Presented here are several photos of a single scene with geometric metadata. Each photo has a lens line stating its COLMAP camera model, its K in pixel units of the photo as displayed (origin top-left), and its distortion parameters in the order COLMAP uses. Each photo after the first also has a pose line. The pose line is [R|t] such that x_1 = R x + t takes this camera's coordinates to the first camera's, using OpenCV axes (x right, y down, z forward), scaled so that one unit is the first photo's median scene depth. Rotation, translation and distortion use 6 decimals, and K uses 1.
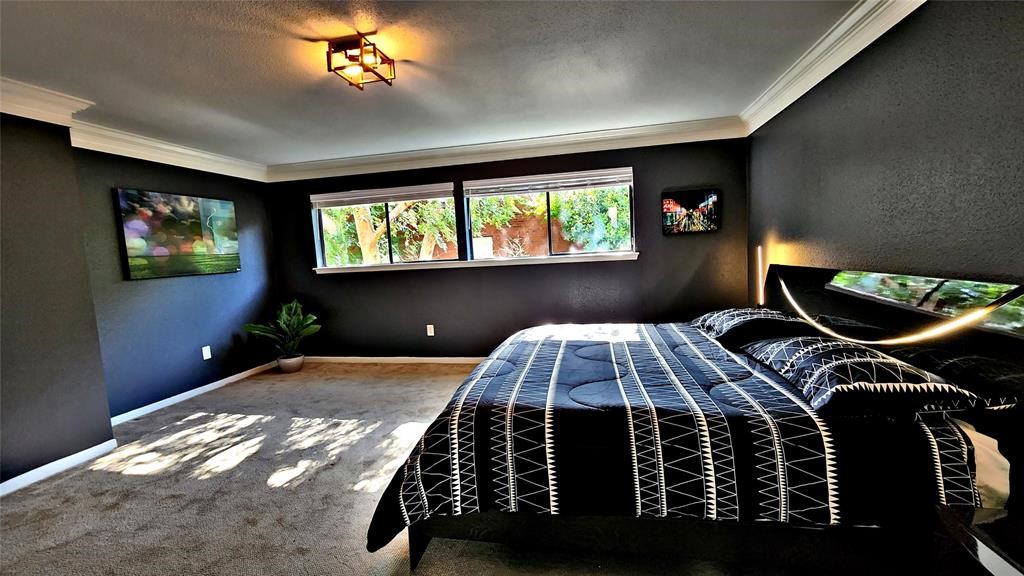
lens RADIAL K [[424.9, 0, 516.6], [0, 424.9, 286.8], [0, 0, 1]] dist [-0.002261, 0.000018]
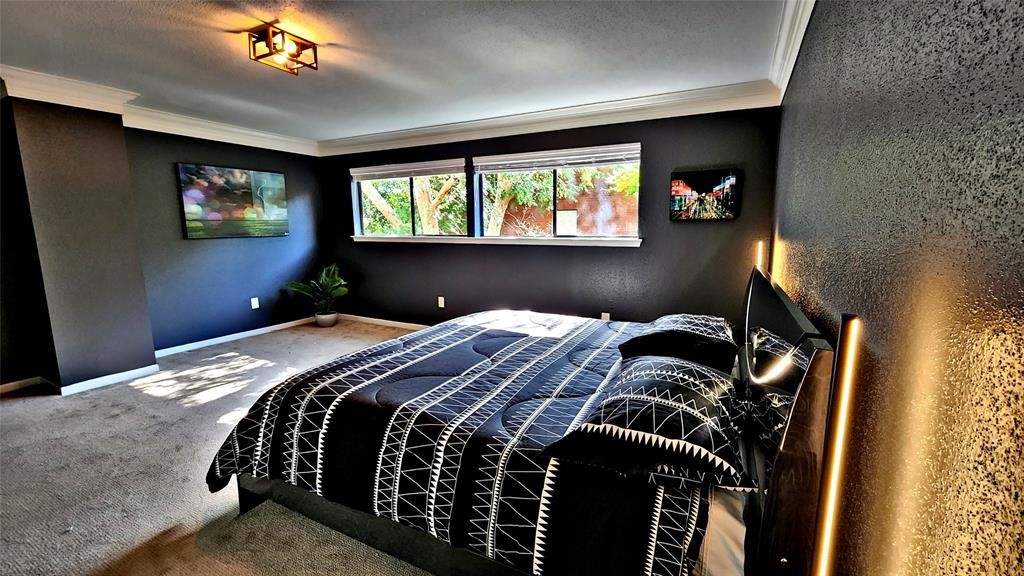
lens RADIAL K [[424.9, 0, 509.5], [0, 424.9, 287.4], [0, 0, 1]] dist [-0.002261, 0.000018]
pose [[0.960125, 0.087360, -0.265571, 0.281020], [-0.068821, 0.994548, 0.078345, -0.032287], [0.270967, -0.056944, 0.960903, 0.055032]]
